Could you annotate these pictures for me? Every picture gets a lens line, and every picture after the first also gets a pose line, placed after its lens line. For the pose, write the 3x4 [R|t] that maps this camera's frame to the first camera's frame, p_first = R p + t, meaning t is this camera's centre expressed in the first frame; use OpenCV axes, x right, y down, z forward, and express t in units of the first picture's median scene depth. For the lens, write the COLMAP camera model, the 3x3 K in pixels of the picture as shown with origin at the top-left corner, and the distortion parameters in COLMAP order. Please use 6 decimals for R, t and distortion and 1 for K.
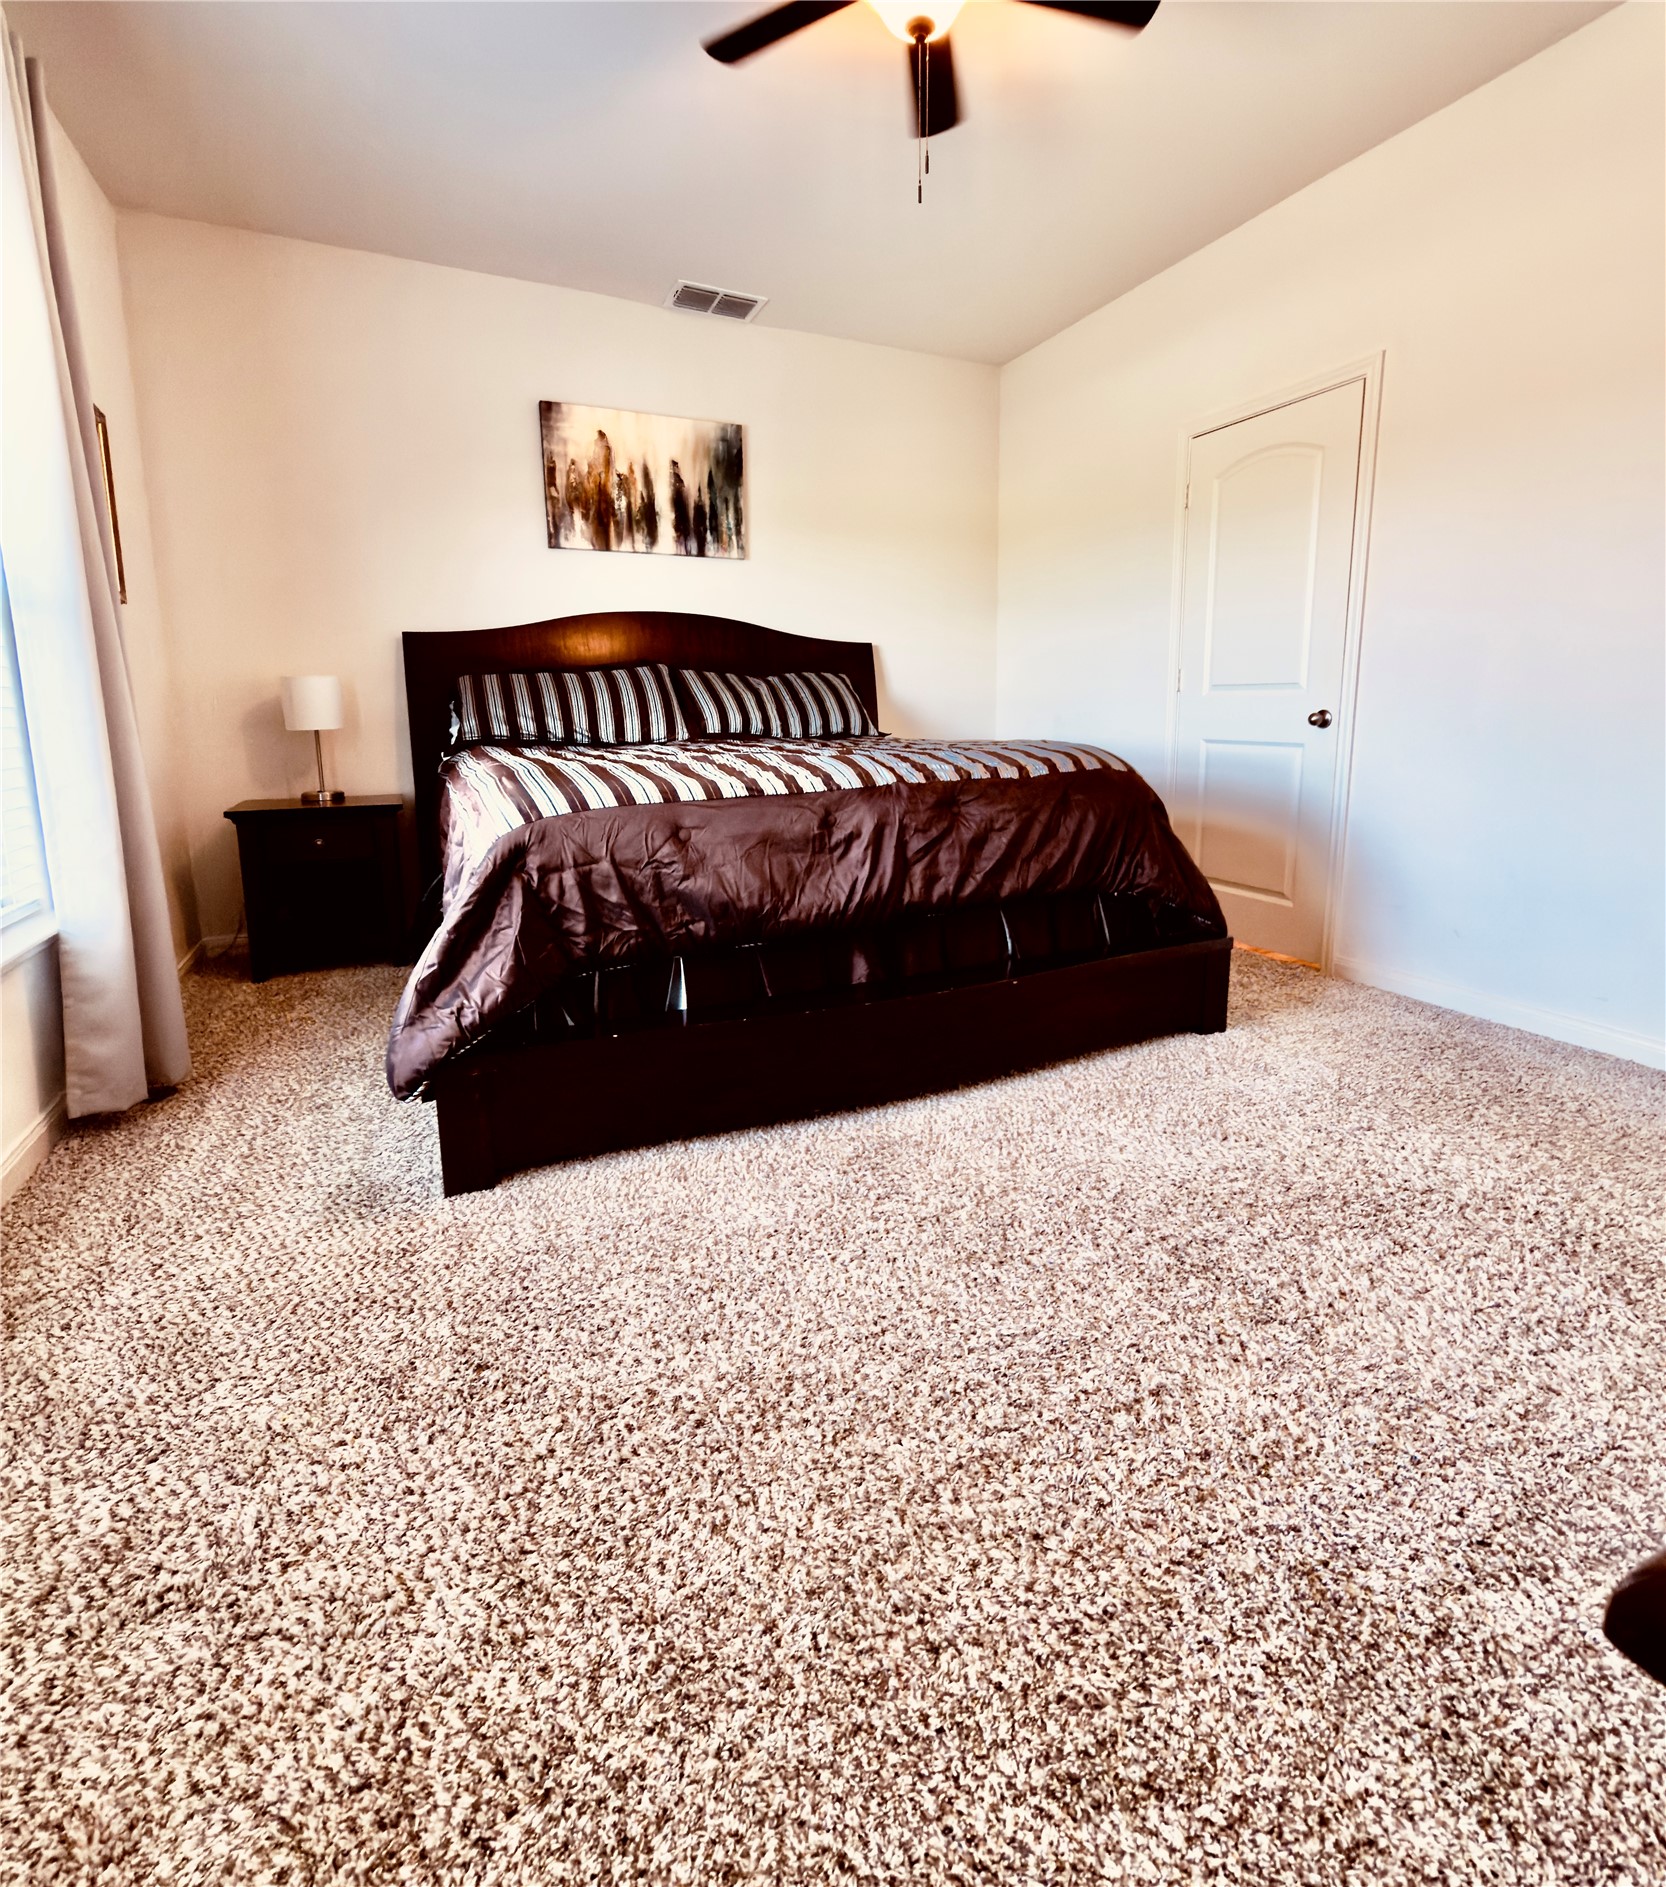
lens RADIAL K [[907.3, 0, 836.7], [0, 907.3, 941.2], [0, 0, 1]] dist [-0.006150, -0.000340]
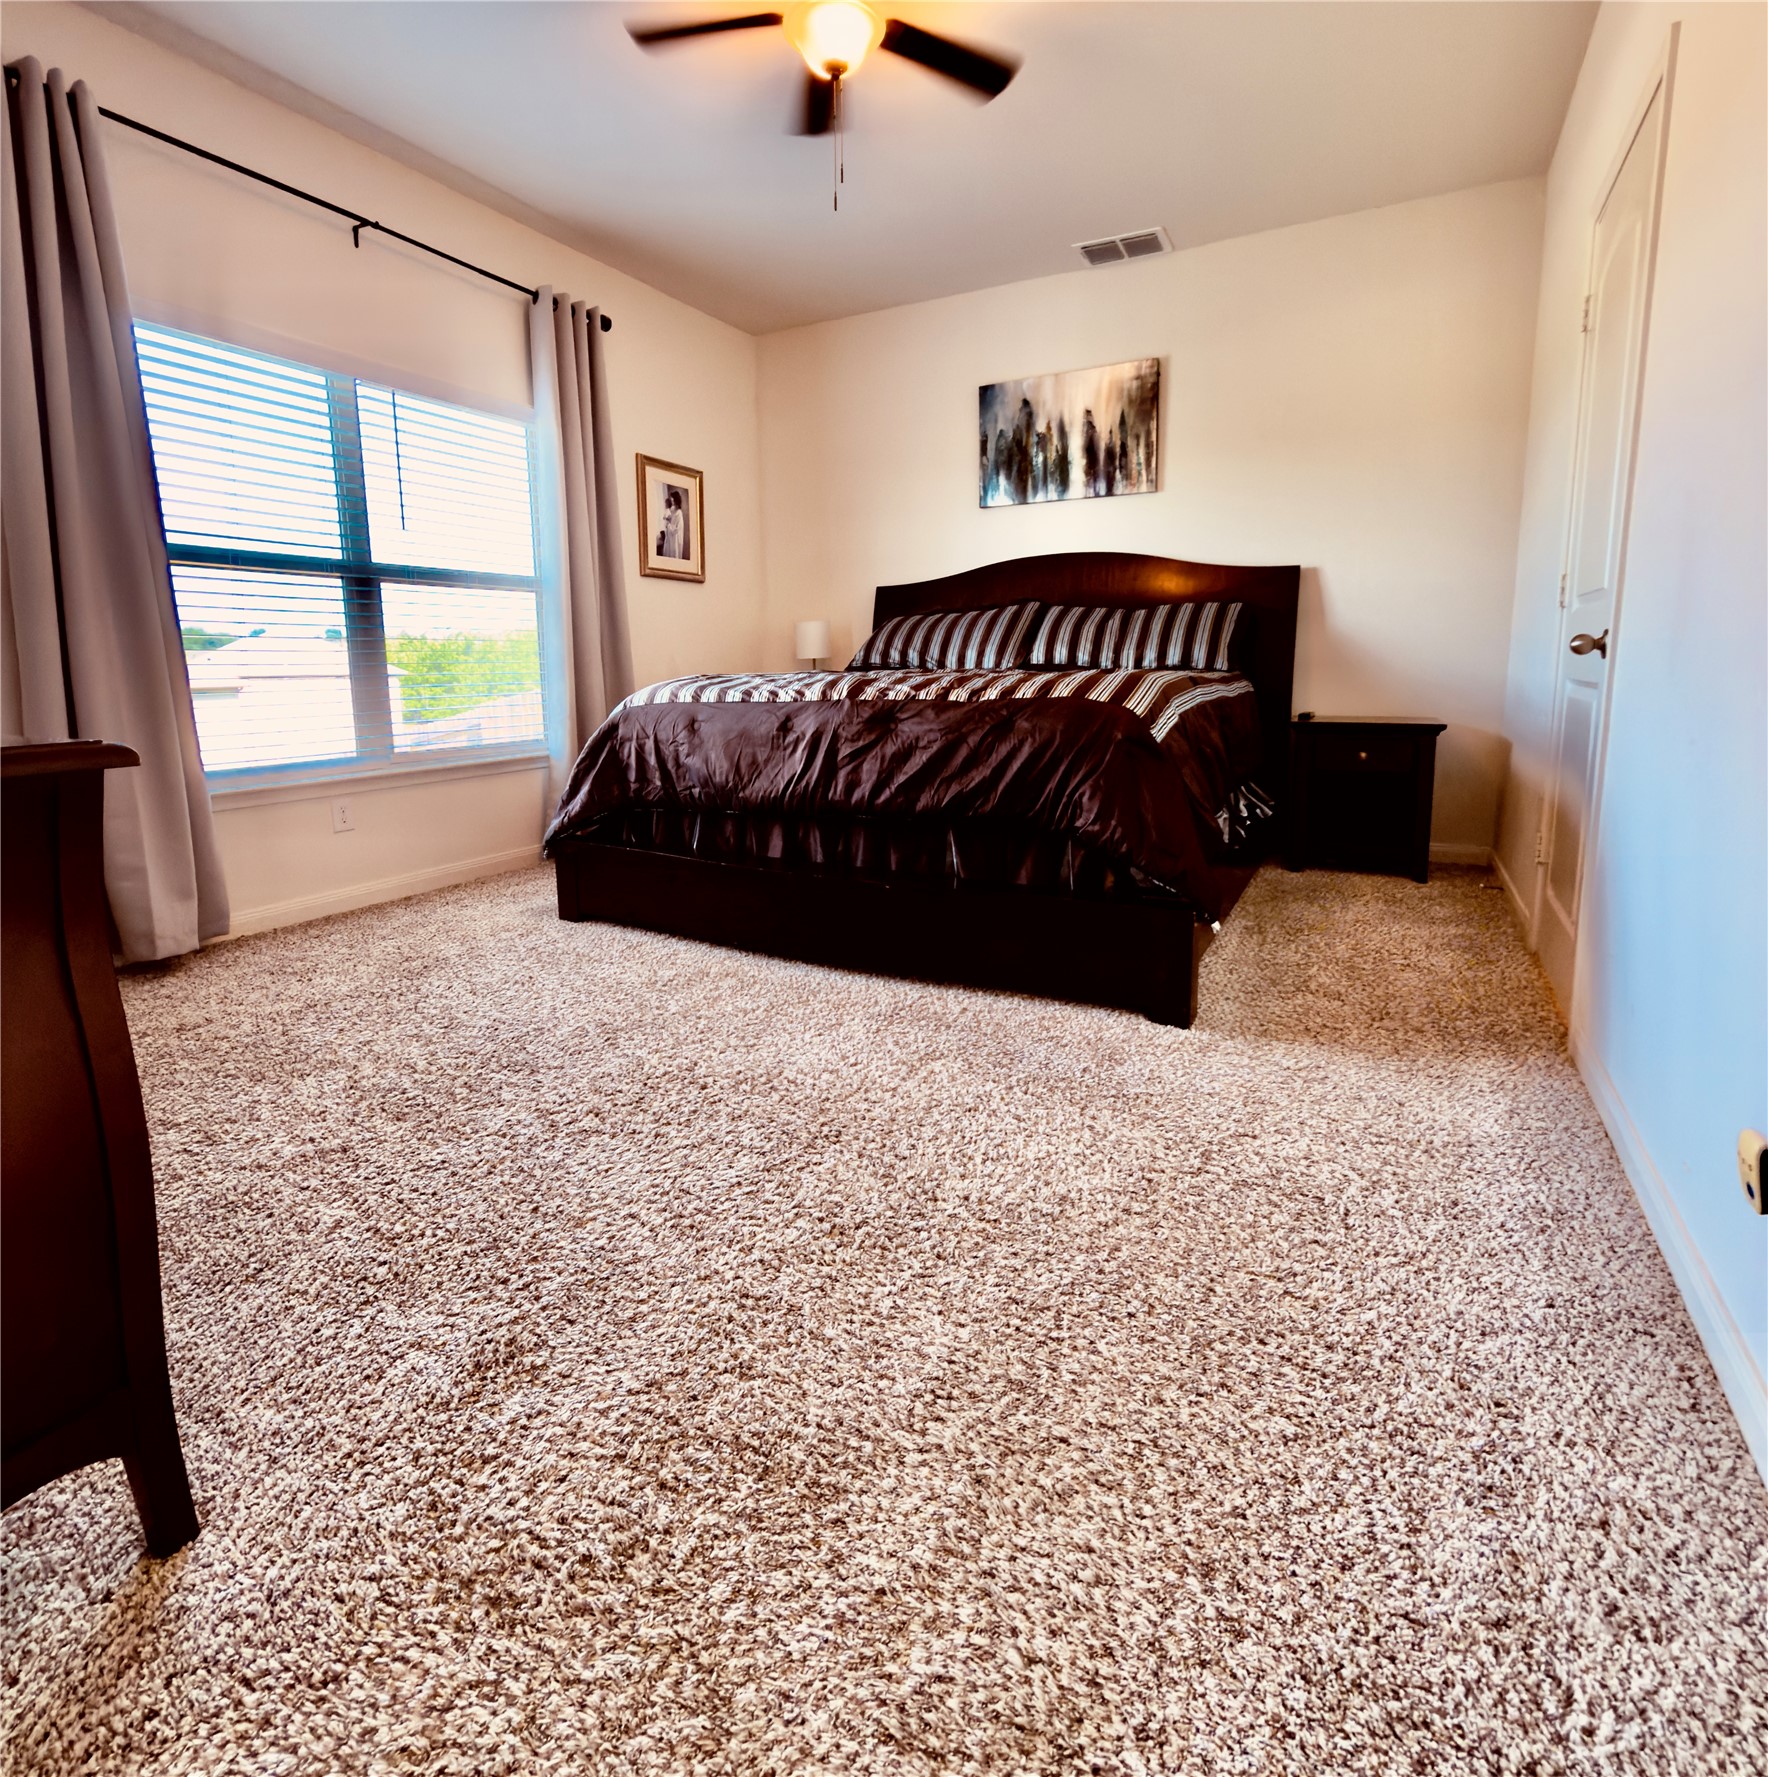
lens RADIAL K [[905.0, 0, 885.2], [0, 905.0, 889.8], [0, 0, 1]] dist [-0.001977, 0.000080]
pose [[0.595078, 0.202126, -0.777835, 0.672751], [-0.196862, 0.975031, 0.102761, -0.040257], [0.779184, 0.091975, 0.620010, 0.212017]]
